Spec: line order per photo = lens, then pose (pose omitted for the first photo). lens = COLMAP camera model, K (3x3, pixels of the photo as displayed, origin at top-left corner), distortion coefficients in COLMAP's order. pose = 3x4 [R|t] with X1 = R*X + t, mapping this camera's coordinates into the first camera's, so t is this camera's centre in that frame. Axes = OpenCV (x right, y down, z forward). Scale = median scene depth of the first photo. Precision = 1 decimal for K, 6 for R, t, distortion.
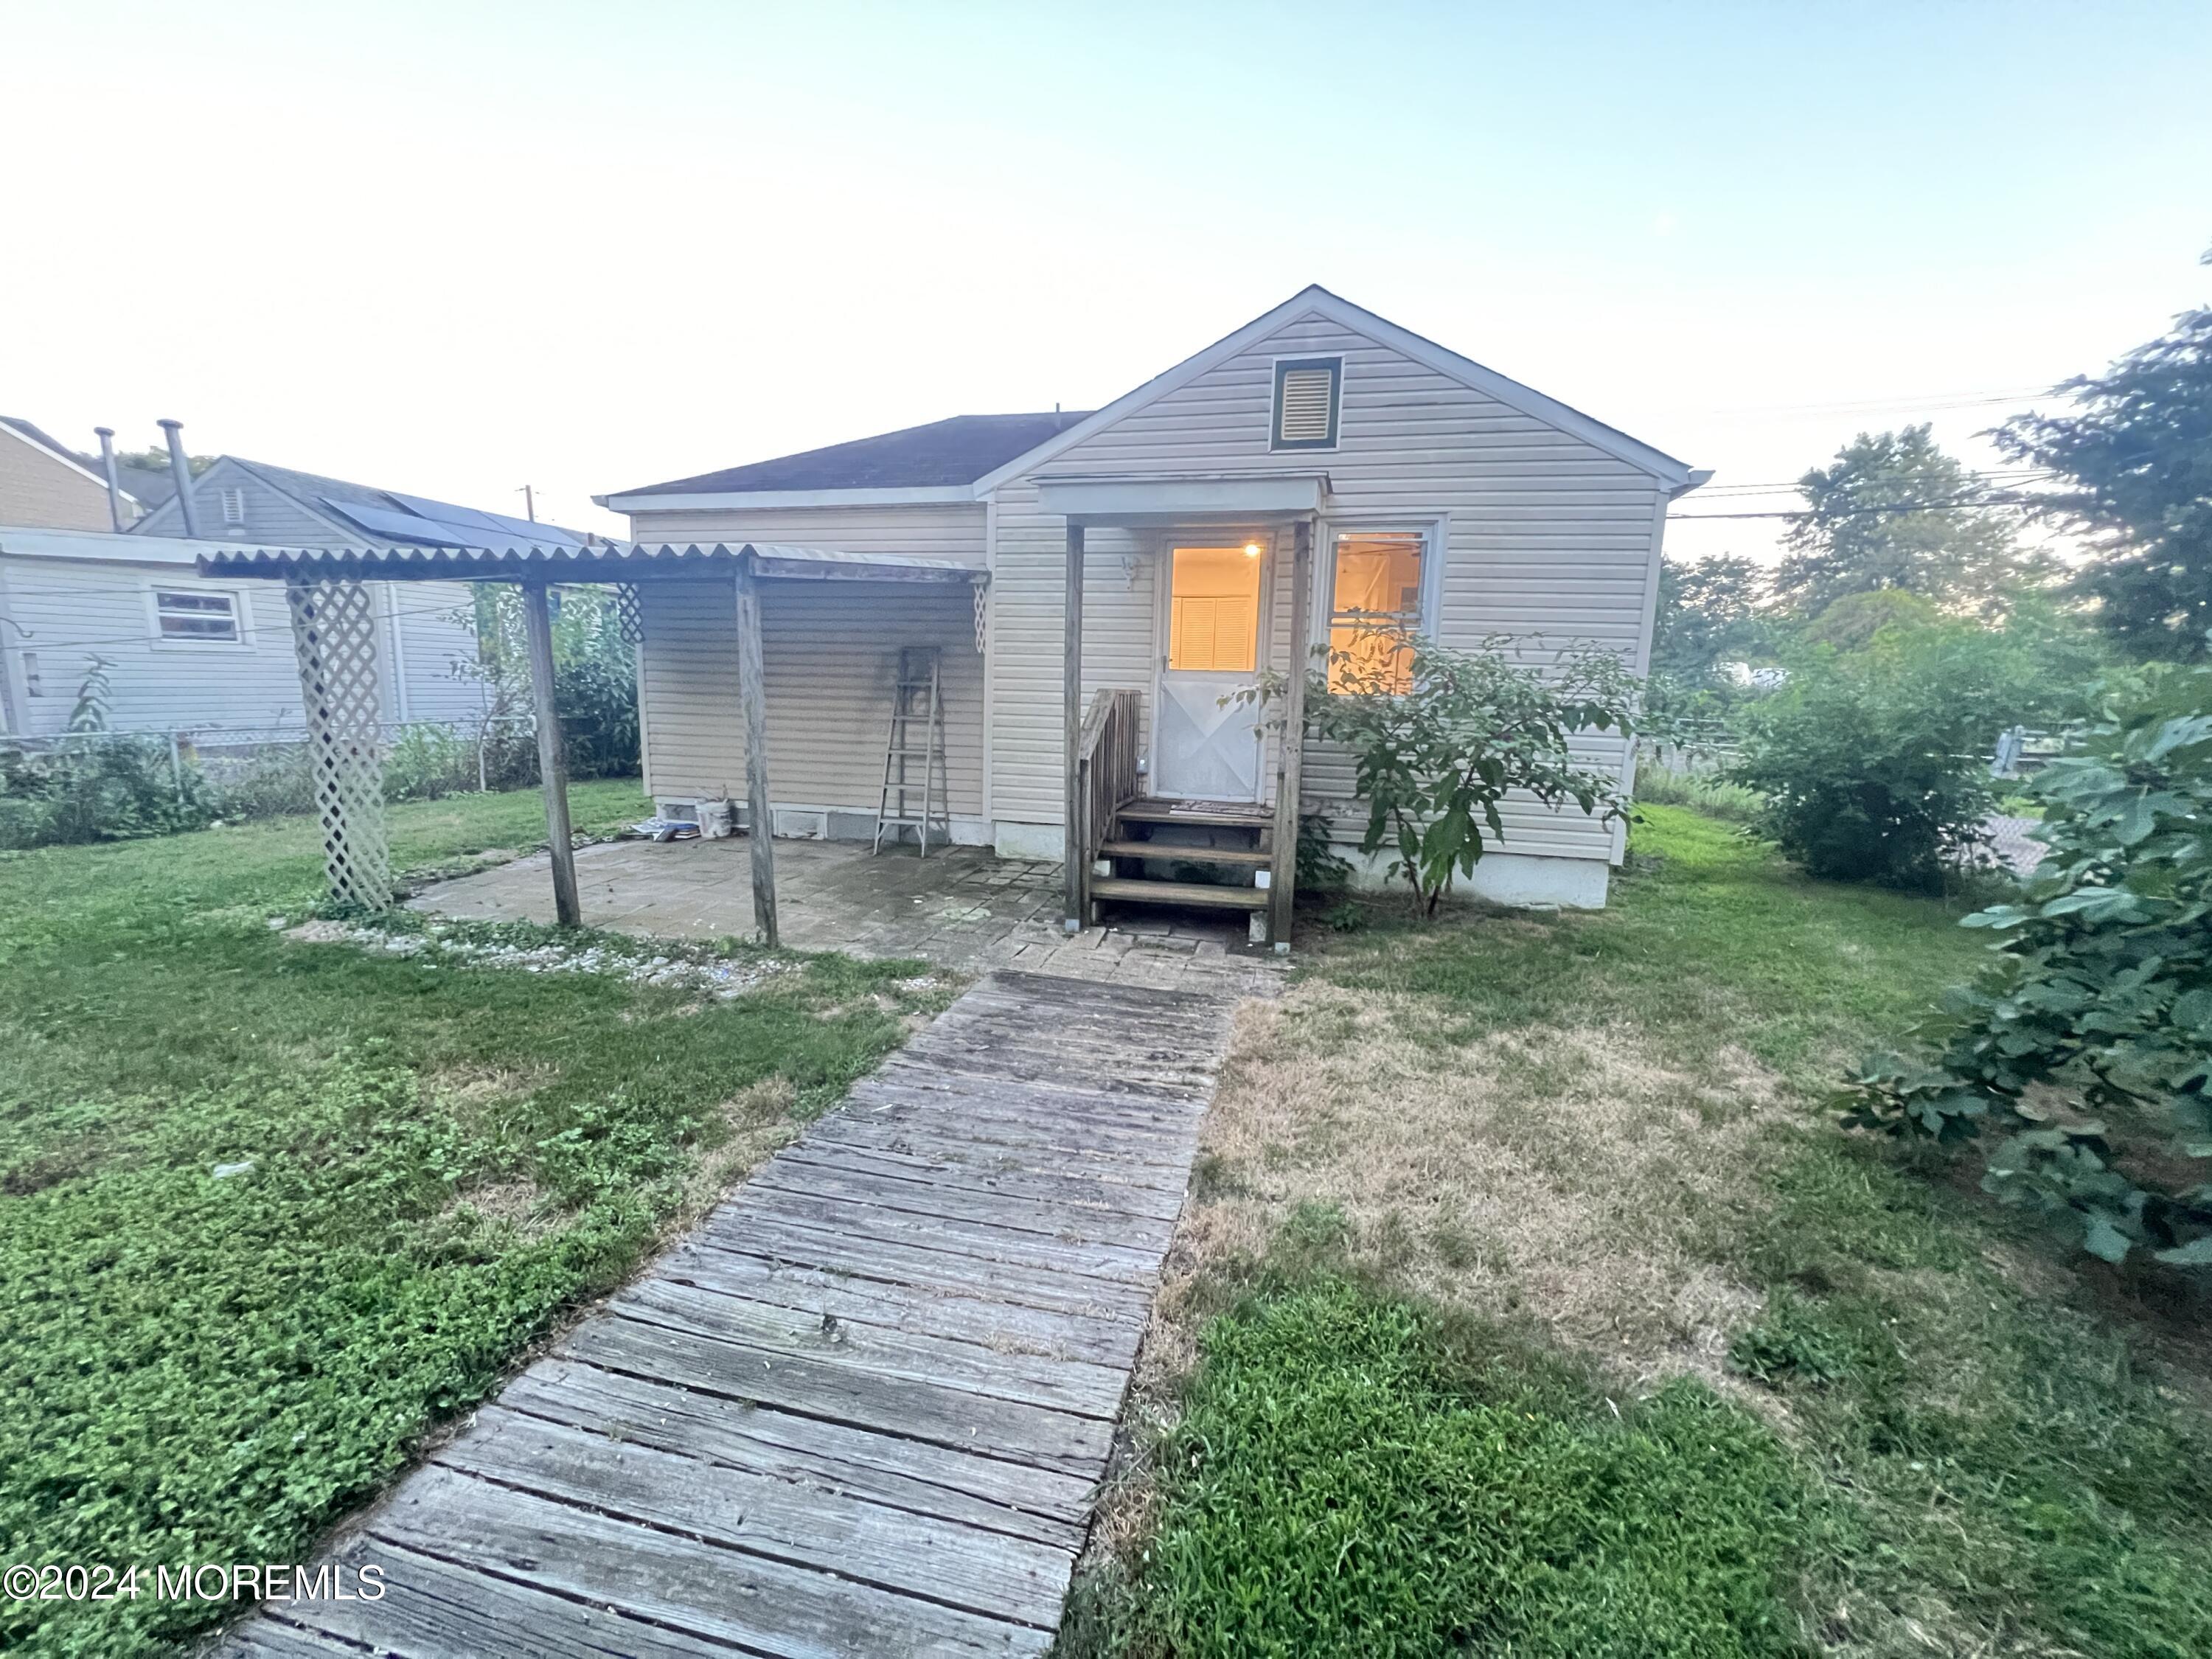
lens RADIAL K [[887.2, 0, 1106.0], [0, 887.2, 829.5], [0, 0, 1]] dist [-0.000174, 0.000360]
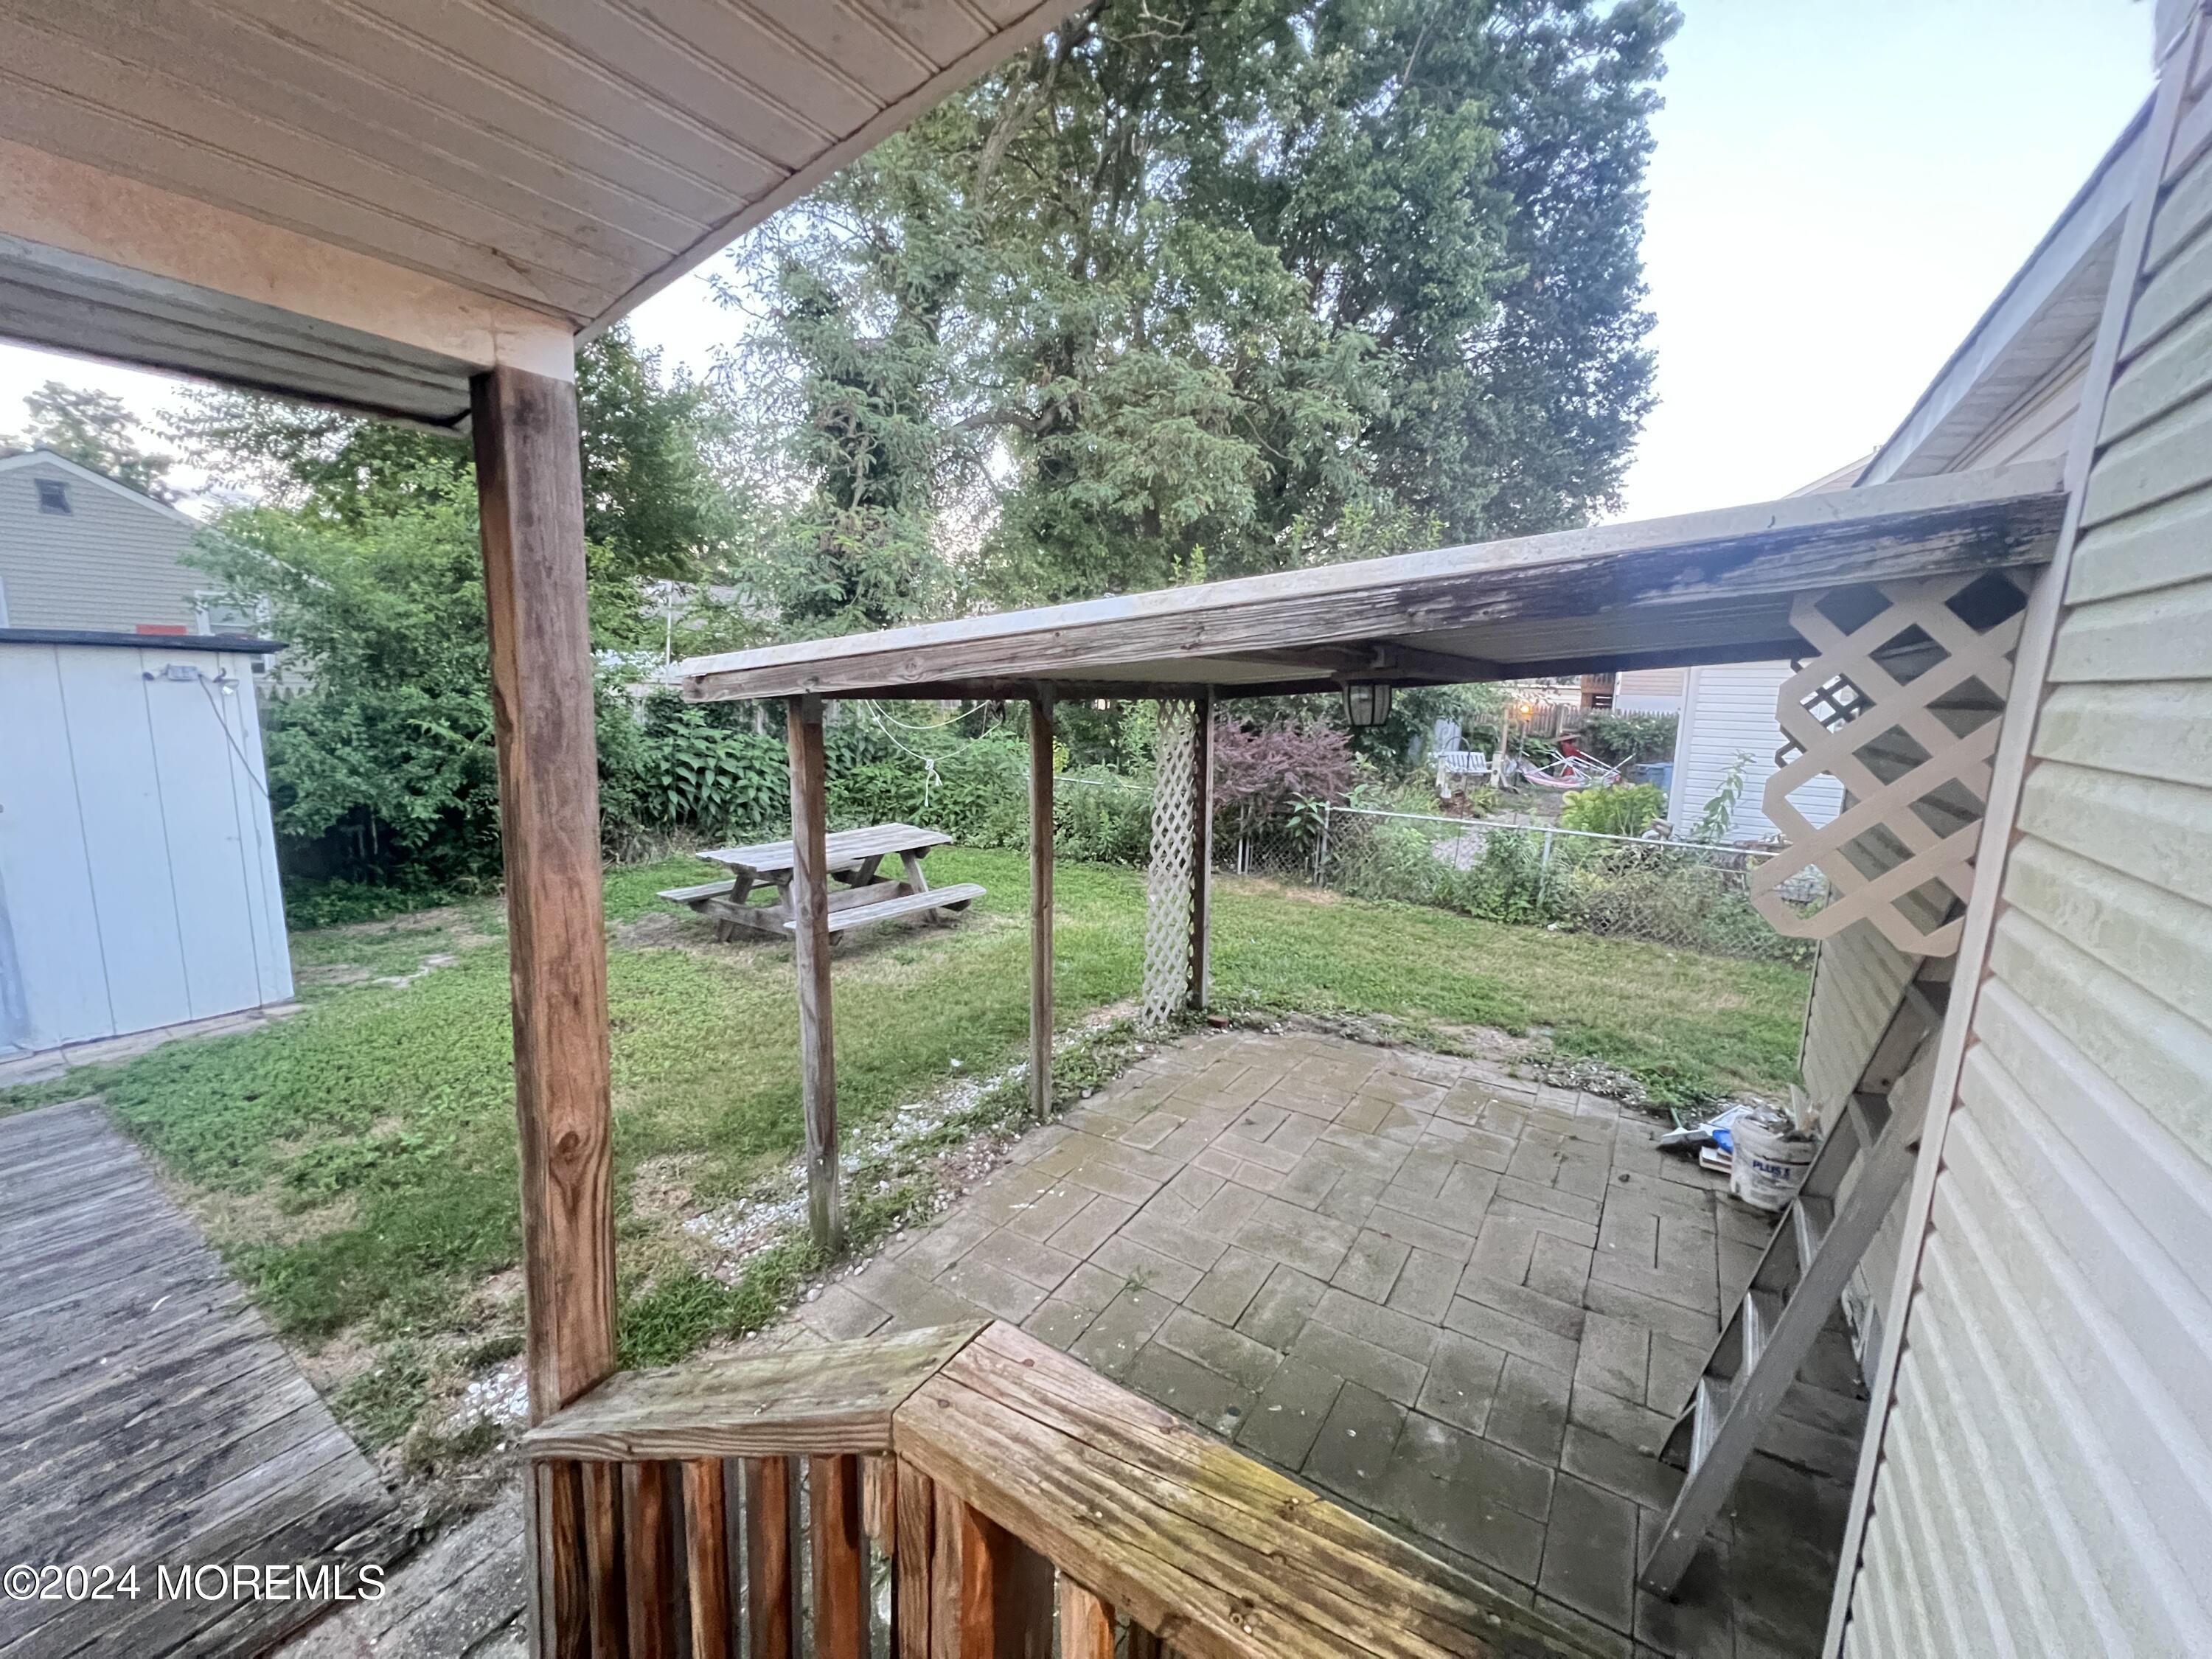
lens RADIAL K [[887.2, 0, 1106.0], [0, 887.2, 829.5], [0, 0, 1]] dist [-0.000174, 0.000360]
pose [[-0.342599, 0.118114, -0.932027, 0.180579], [-0.193018, 0.962053, 0.192869, -0.450914], [0.919440, 0.245975, -0.306800, 1.788781]]
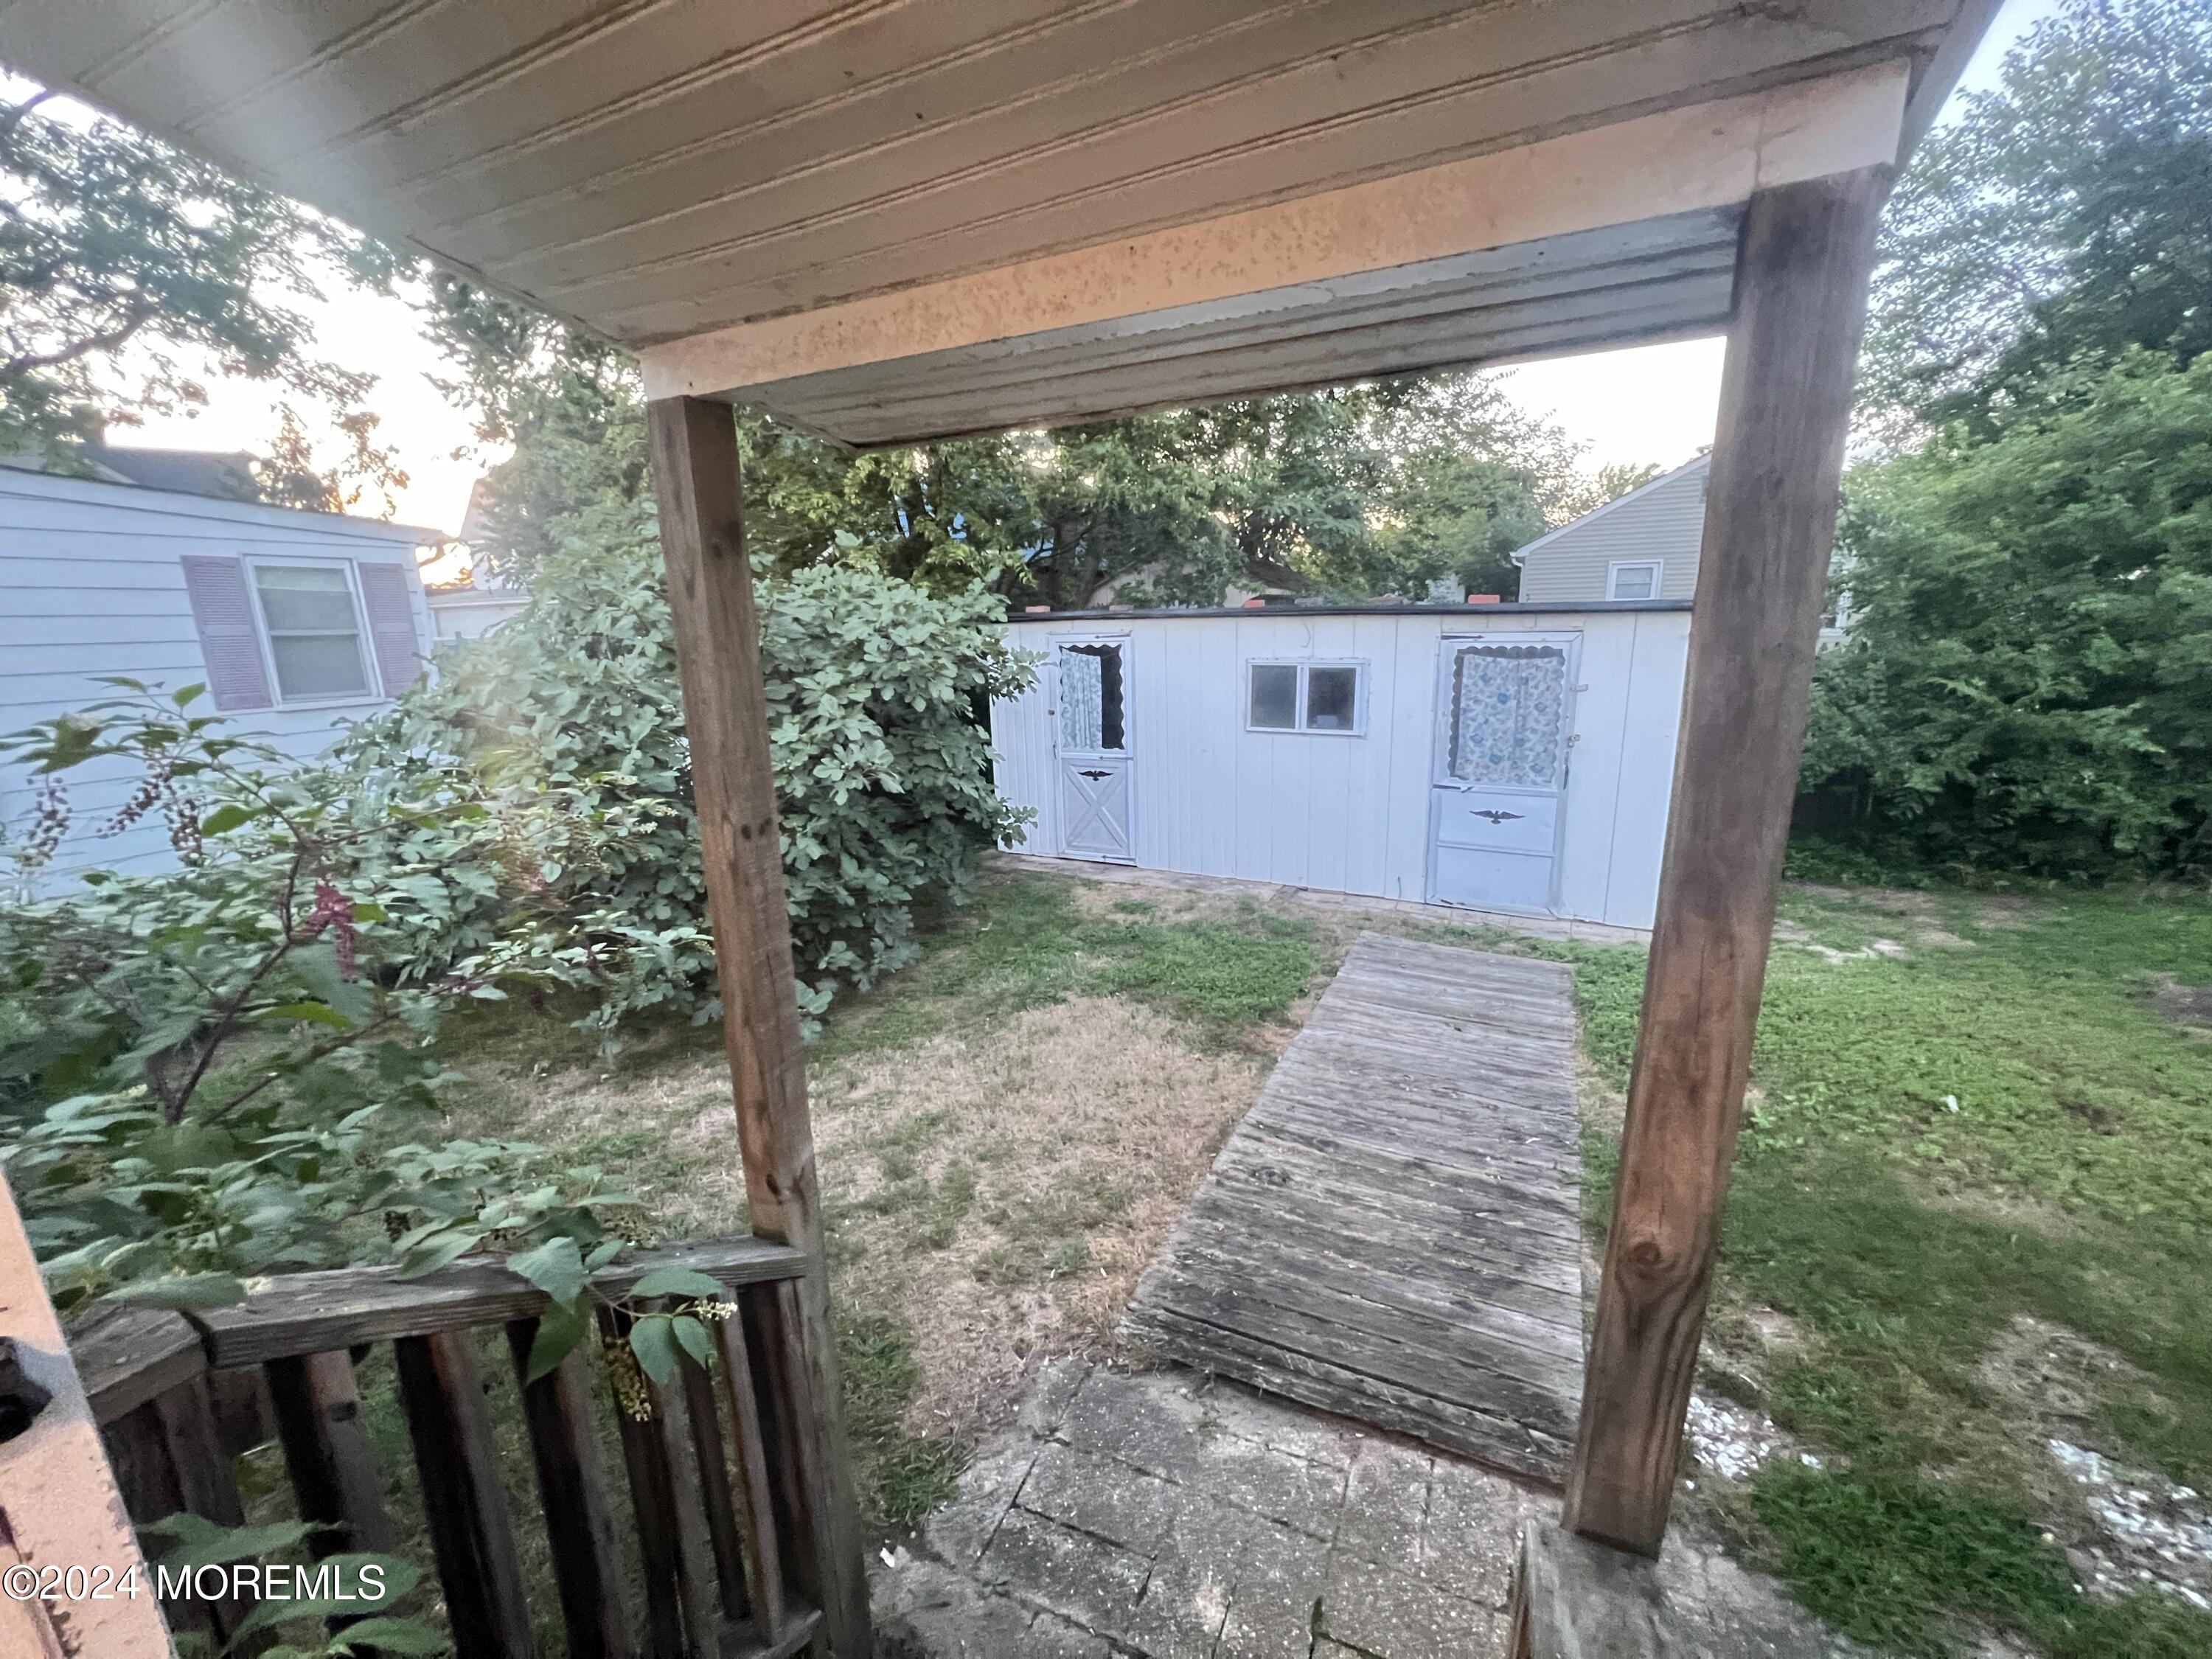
lens RADIAL K [[887.2, 0, 1106.0], [0, 887.2, 829.5], [0, 0, 1]] dist [-0.000174, 0.000360]
pose [[-0.975066, -0.054660, 0.215078, 0.055049], [0.032544, 0.923491, 0.382236, -0.451489], [-0.219516, 0.379705, -0.898686, 1.746167]]
